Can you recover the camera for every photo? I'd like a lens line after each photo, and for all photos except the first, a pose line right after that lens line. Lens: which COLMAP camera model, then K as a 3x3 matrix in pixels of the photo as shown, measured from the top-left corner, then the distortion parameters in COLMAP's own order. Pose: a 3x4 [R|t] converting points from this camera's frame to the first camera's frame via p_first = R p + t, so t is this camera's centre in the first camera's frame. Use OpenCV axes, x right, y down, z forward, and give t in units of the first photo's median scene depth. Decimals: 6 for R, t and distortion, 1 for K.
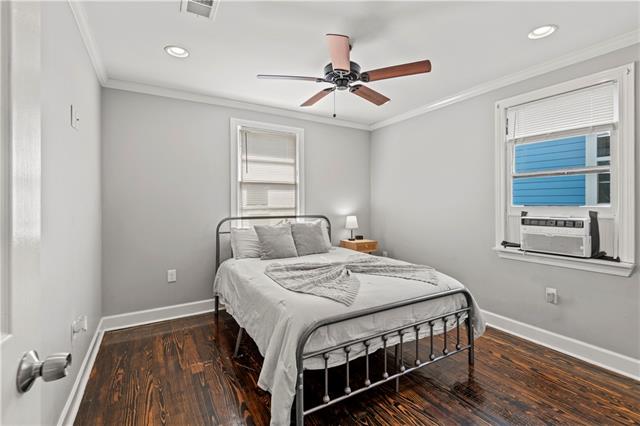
lens RADIAL K [[292.6, 0, 320.8], [0, 292.6, 208.1], [0, 0, 1]] dist [0.006044, 0.000122]
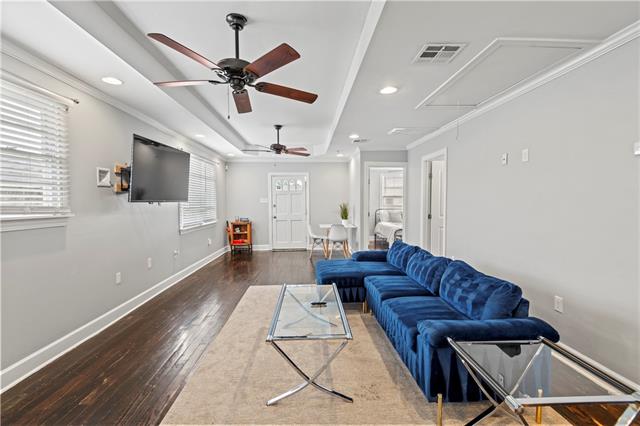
lens RADIAL K [[292.6, 0, 317.9], [0, 292.6, 213.3], [0, 0, 1]] dist [0.006044, 0.000122]
pose [[0.887163, 0.016376, -0.461165, 0.482058], [-0.001075, 0.999441, 0.033423, -0.020372], [0.461455, -0.029156, 0.886685, -1.846506]]
